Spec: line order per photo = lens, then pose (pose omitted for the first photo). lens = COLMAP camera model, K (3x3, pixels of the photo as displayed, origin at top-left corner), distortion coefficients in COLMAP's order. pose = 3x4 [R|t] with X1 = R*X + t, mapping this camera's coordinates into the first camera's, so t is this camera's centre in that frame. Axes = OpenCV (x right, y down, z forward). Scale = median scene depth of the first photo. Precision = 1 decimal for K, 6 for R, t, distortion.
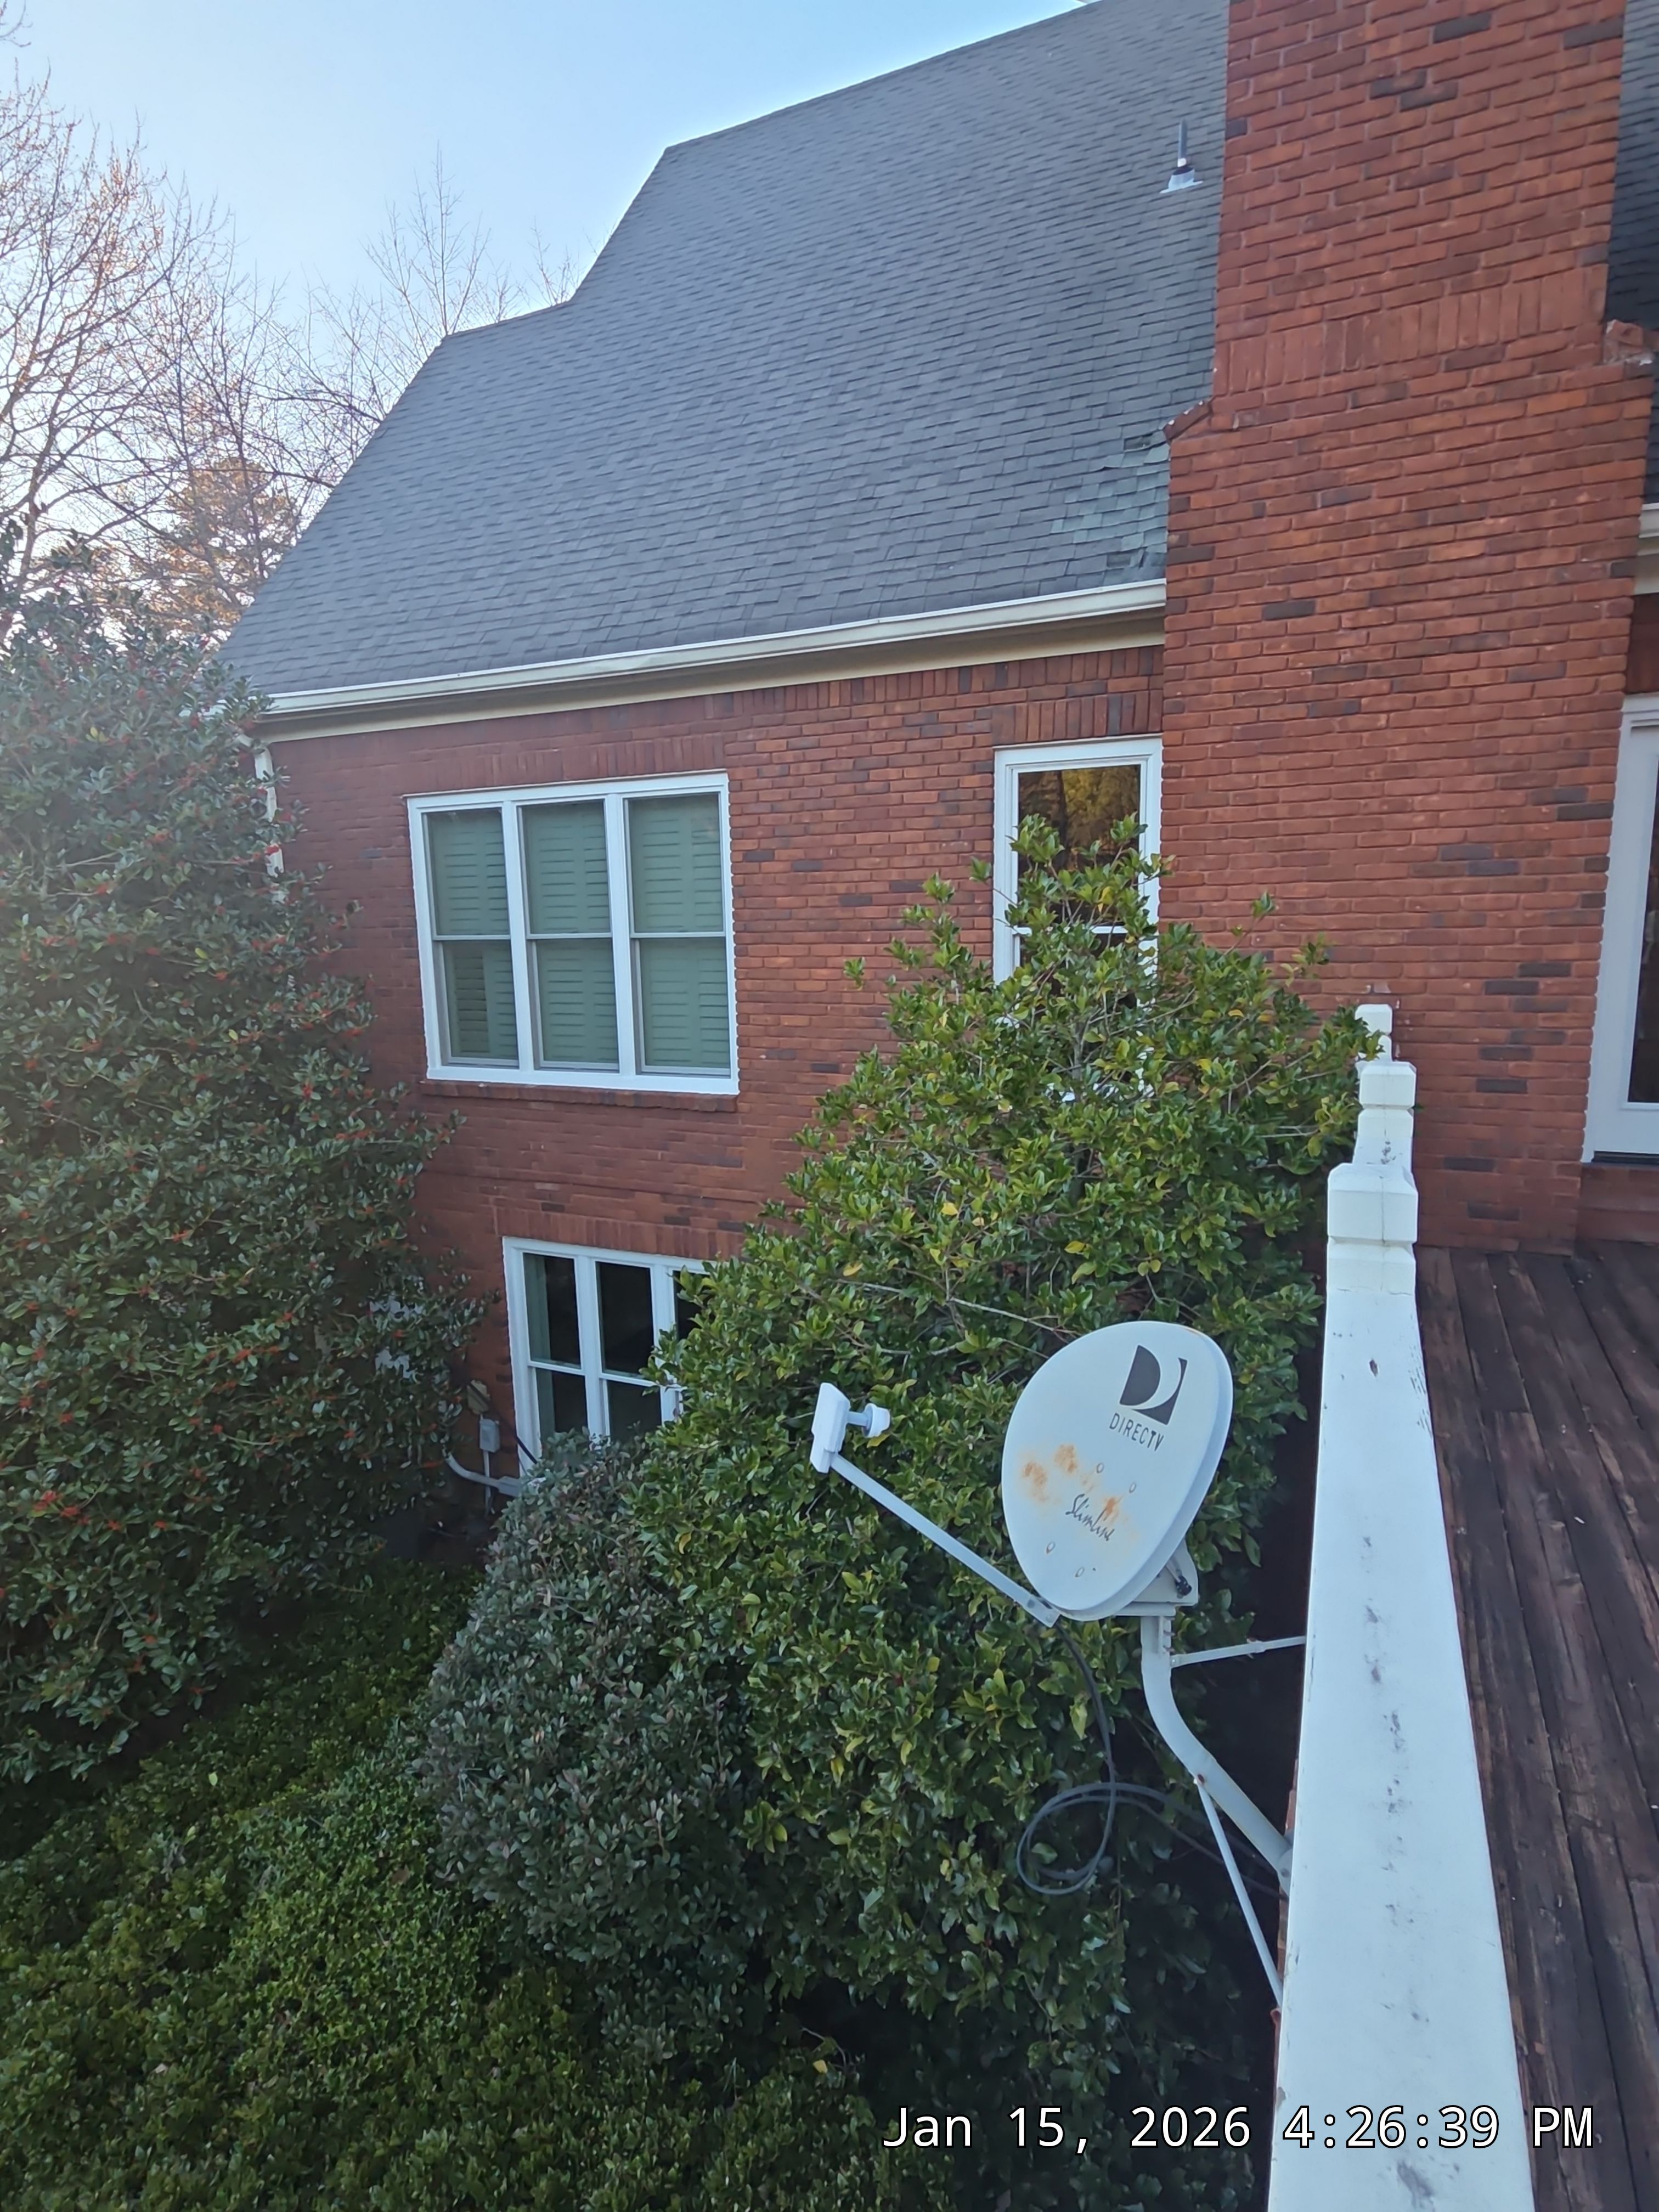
lens RADIAL K [[1144.1, 0, 831.9], [0, 1144.1, 1111.1], [0, 0, 1]] dist [0.001476, -0.000783]
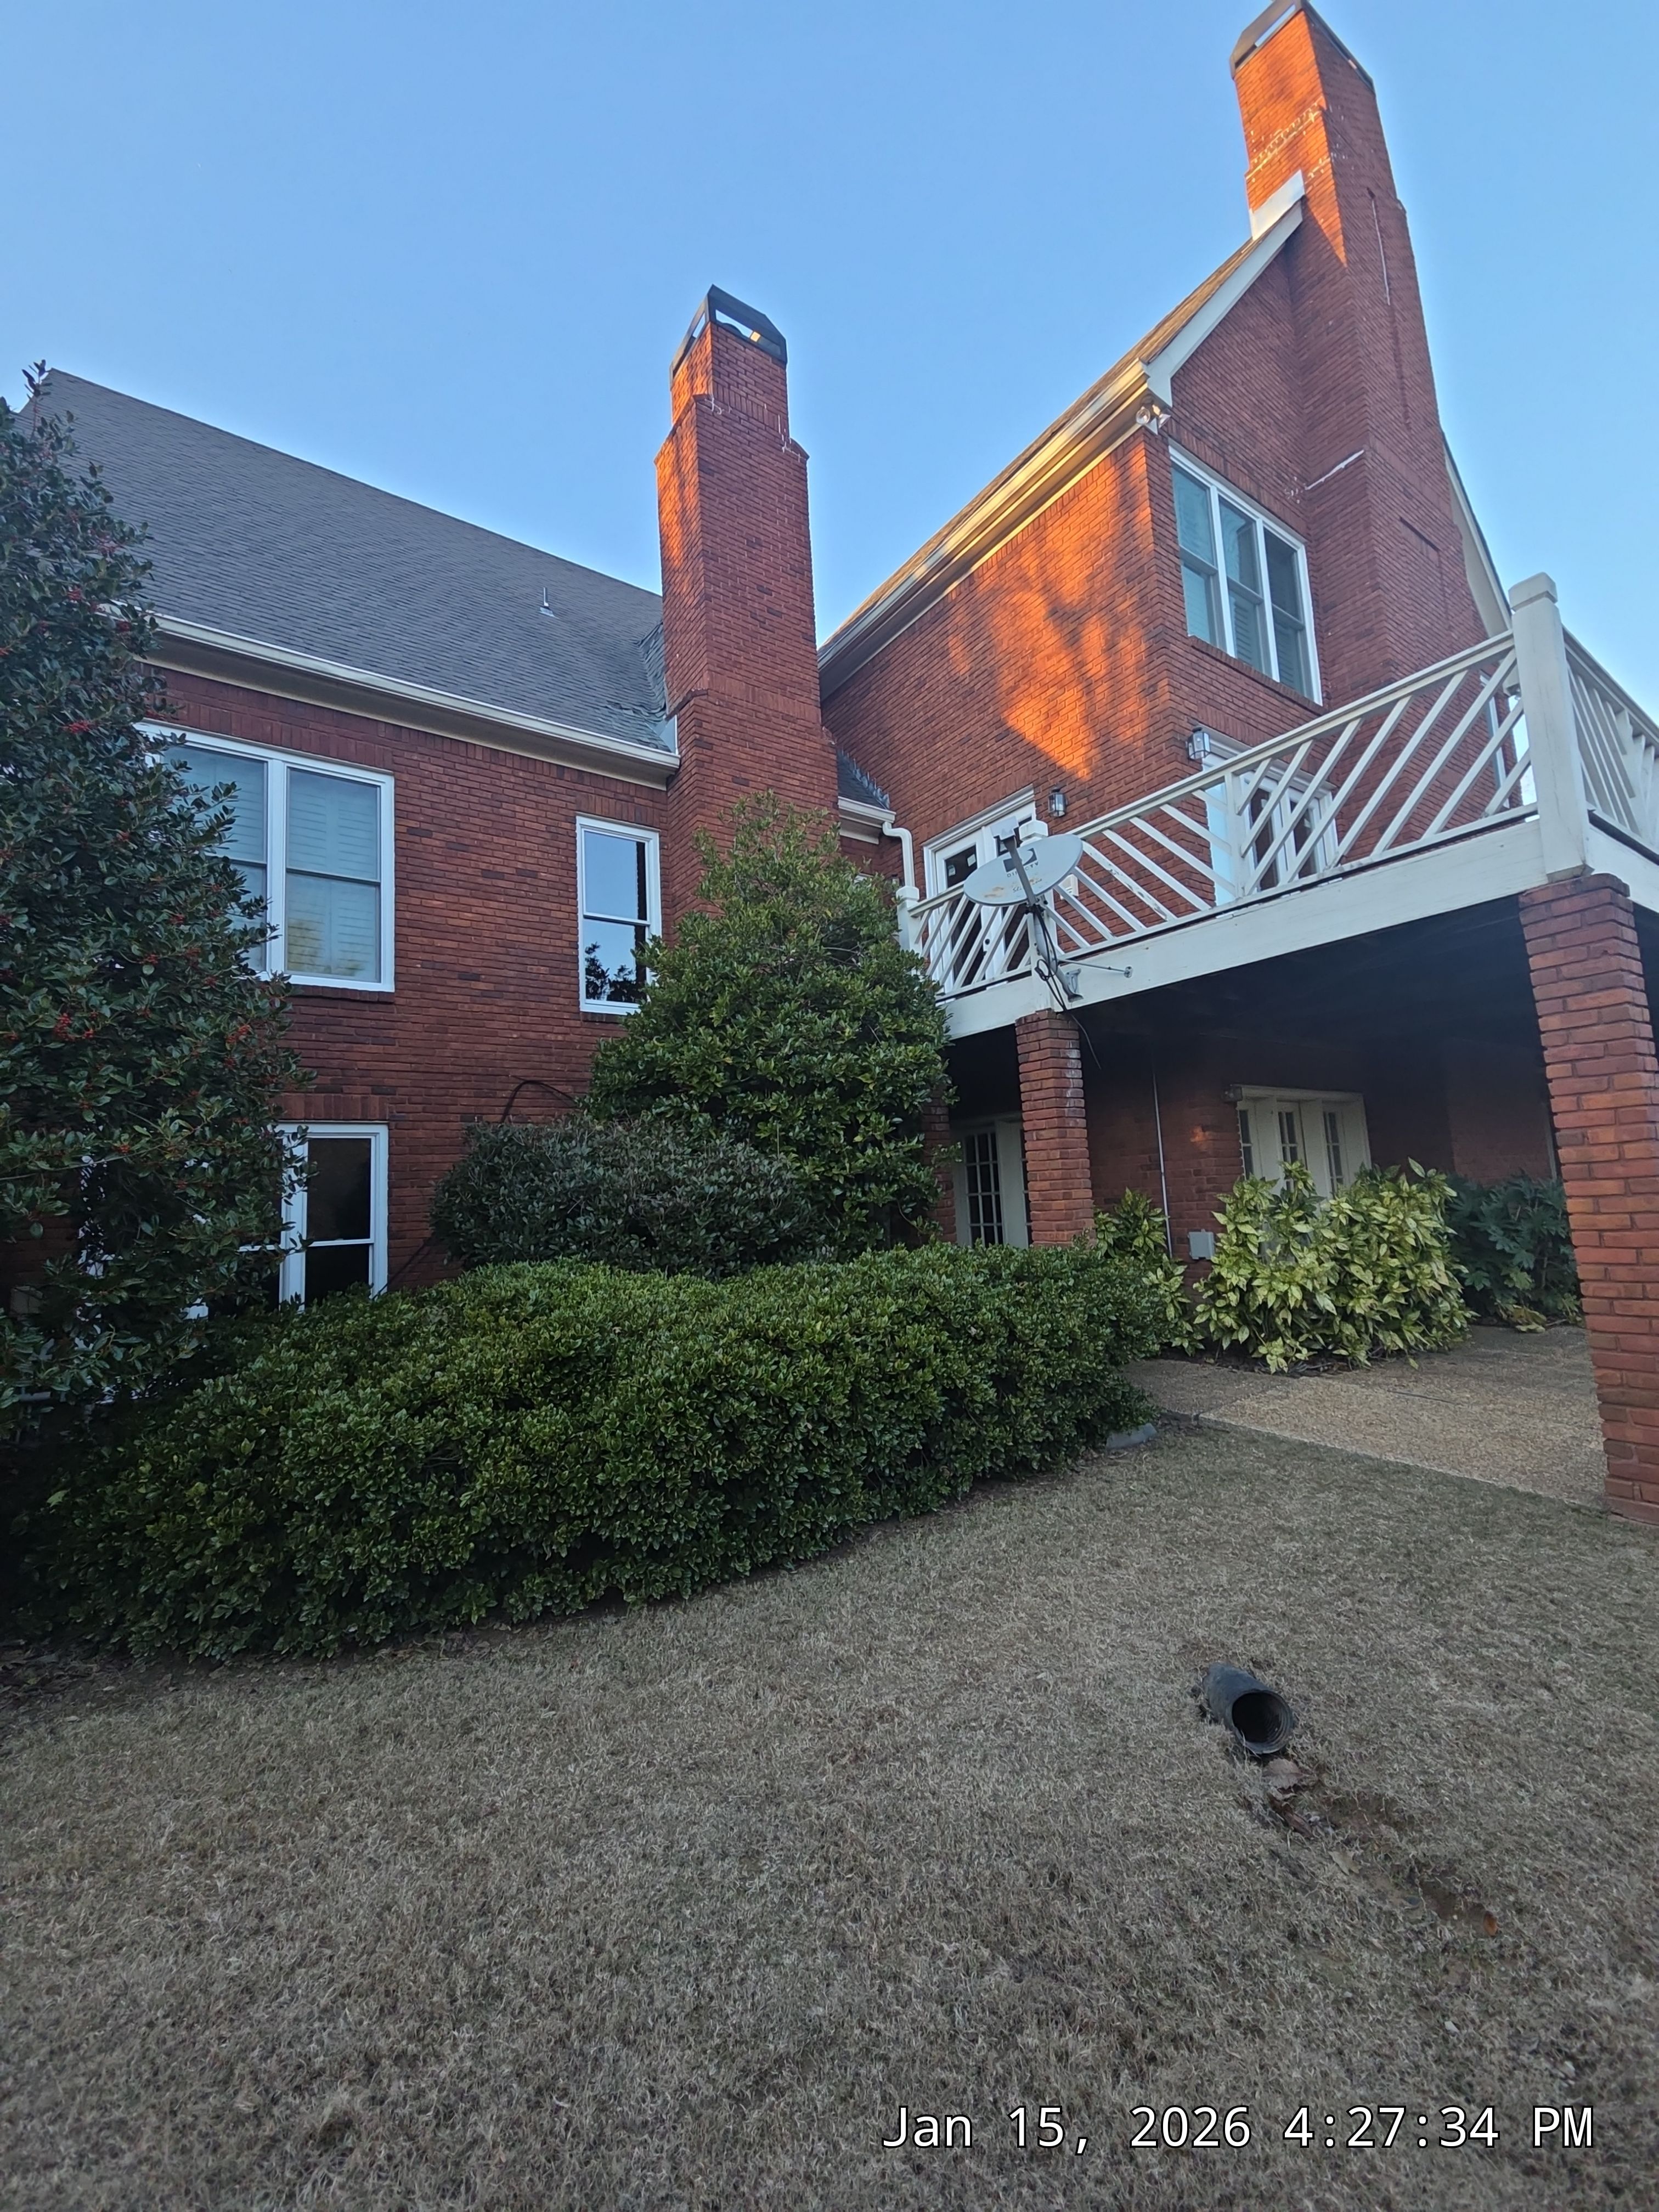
lens RADIAL K [[875.3, 0, 793.2], [0, 875.3, 1104.1], [0, 0, 1]] dist [0.033178, 0.000013]
pose [[0.531647, 0.092197, 0.841933, -0.762418], [0.182832, 0.958128, -0.220372, 0.469517], [-0.826997, 0.271092, 0.492529, 0.137918]]
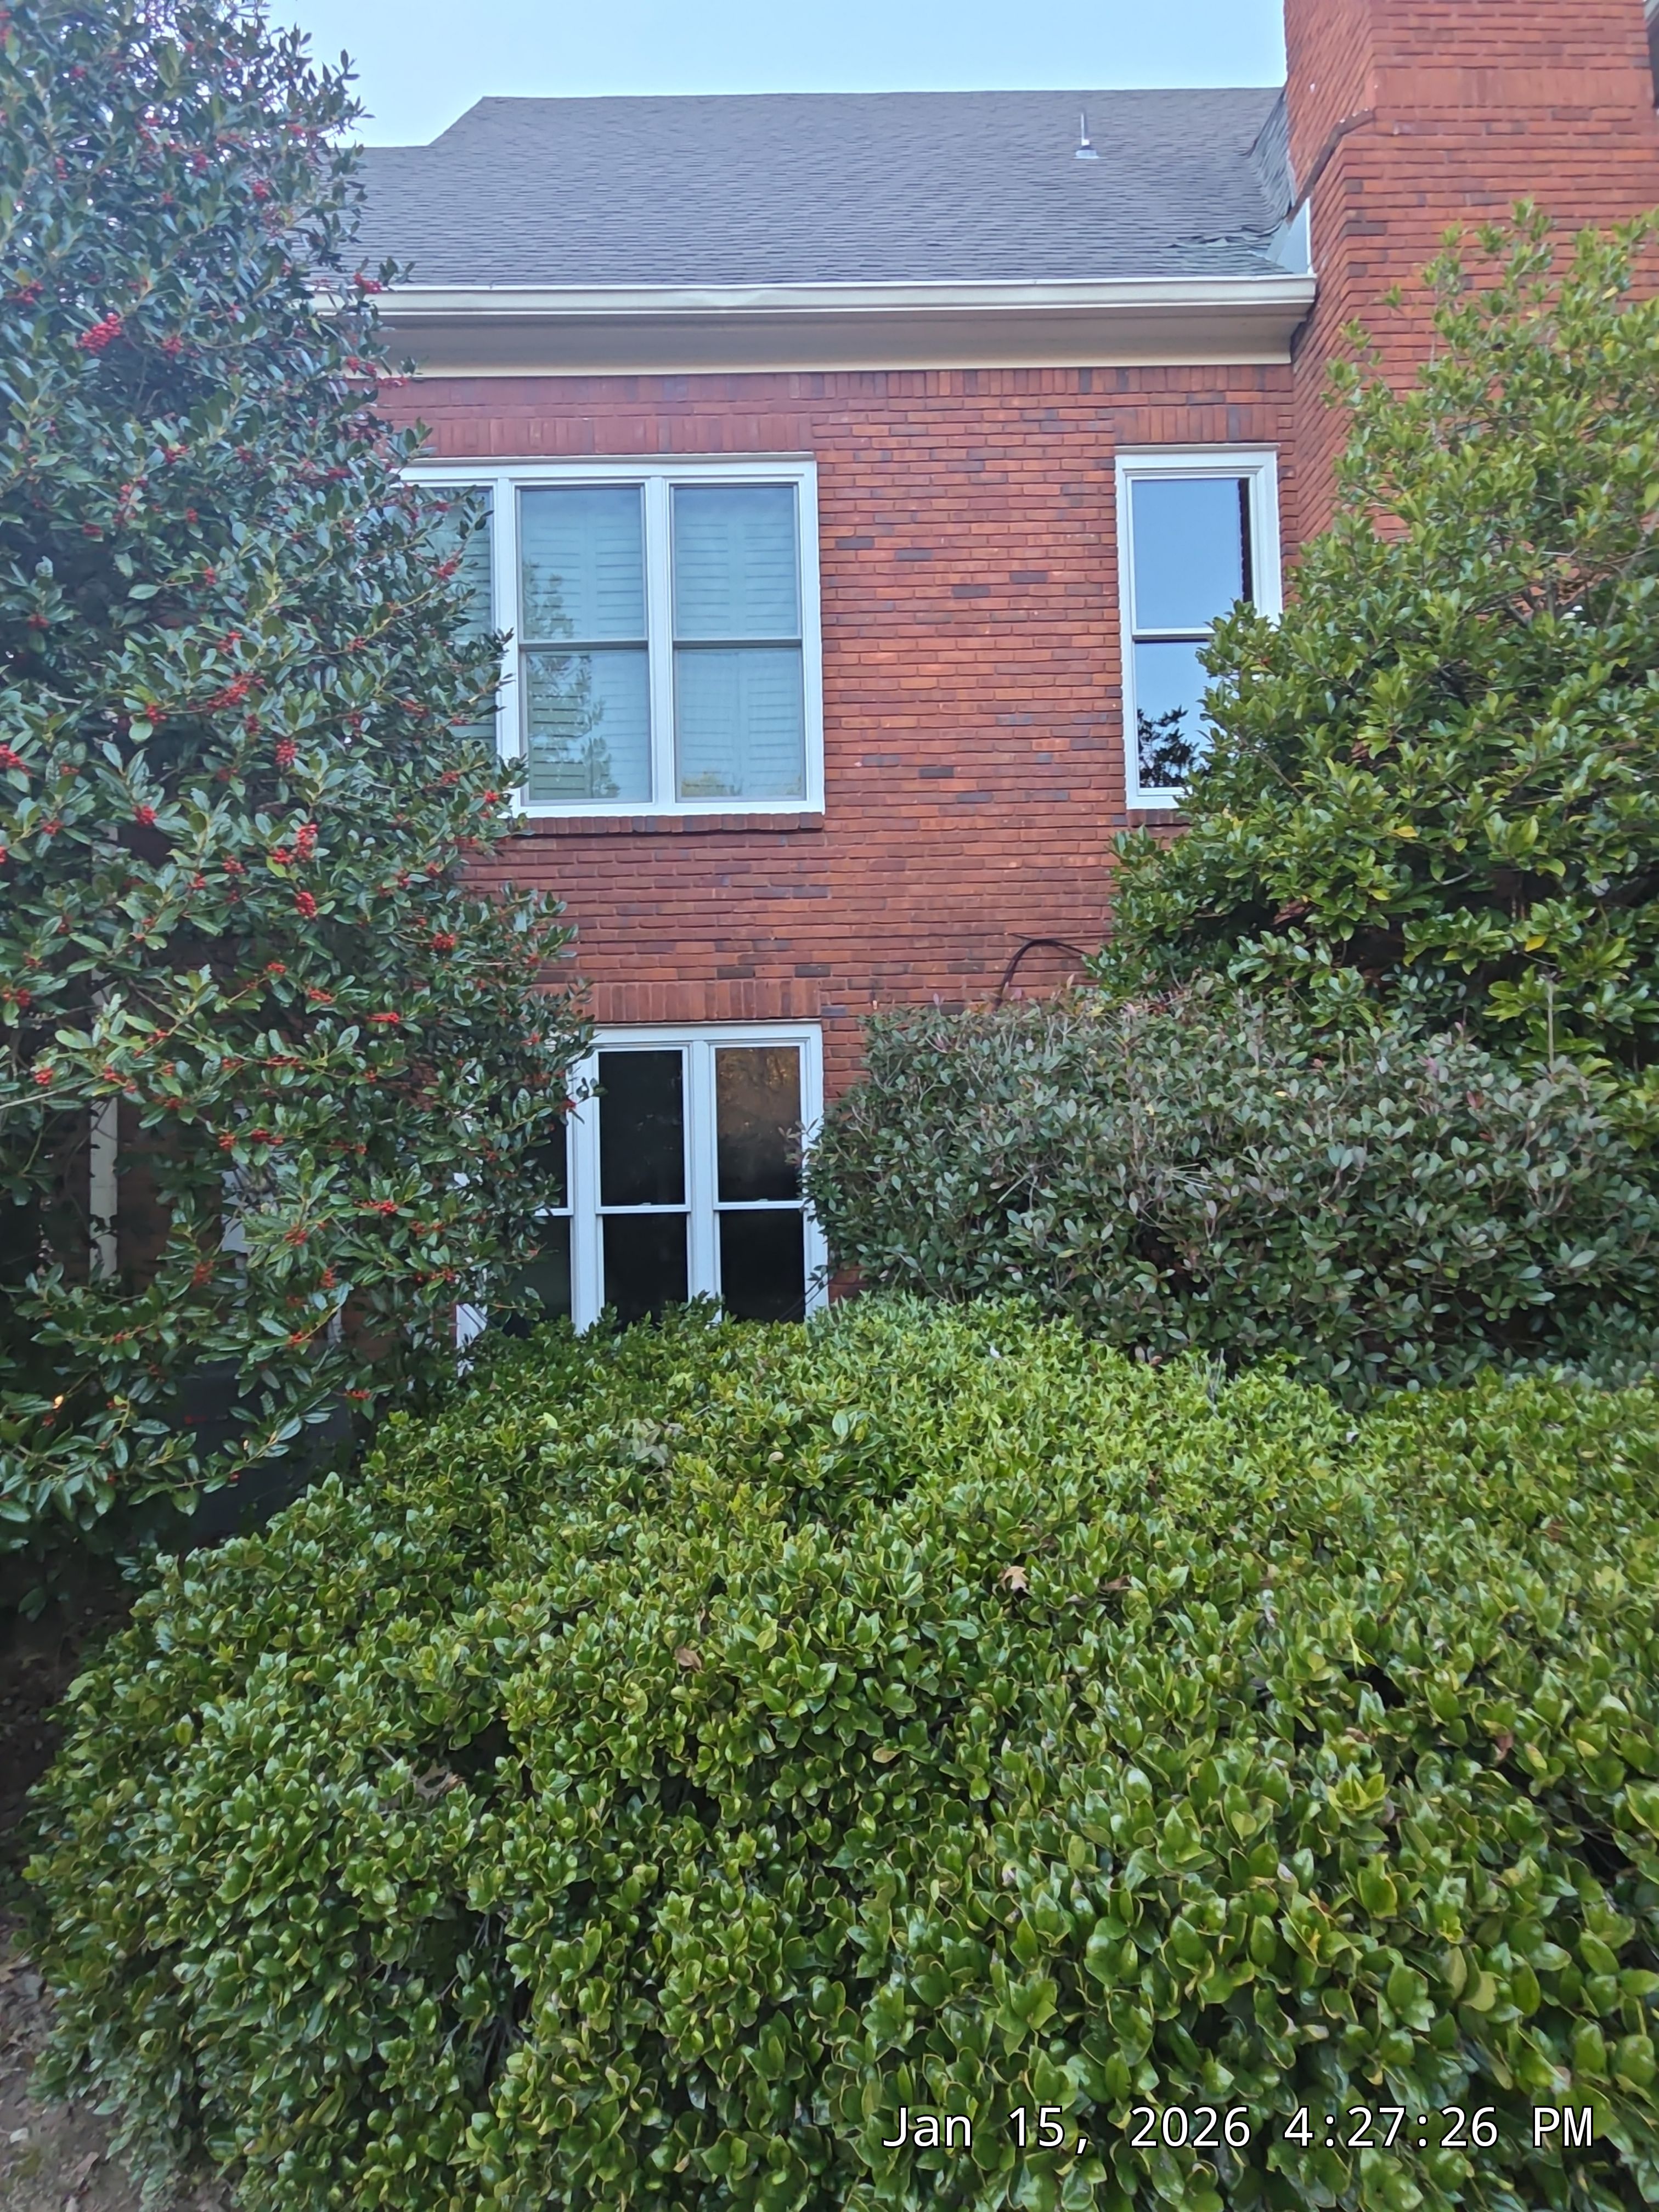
lens RADIAL K [[1144.1, 0, 831.9], [0, 1144.1, 1111.1], [0, 0, 1]] dist [0.001476, -0.000783]
pose [[0.903053, 0.010993, 0.429389, -0.479863], [0.083649, 0.976032, -0.200909, 0.408748], [-0.421306, 0.217350, 0.880489, 0.319841]]
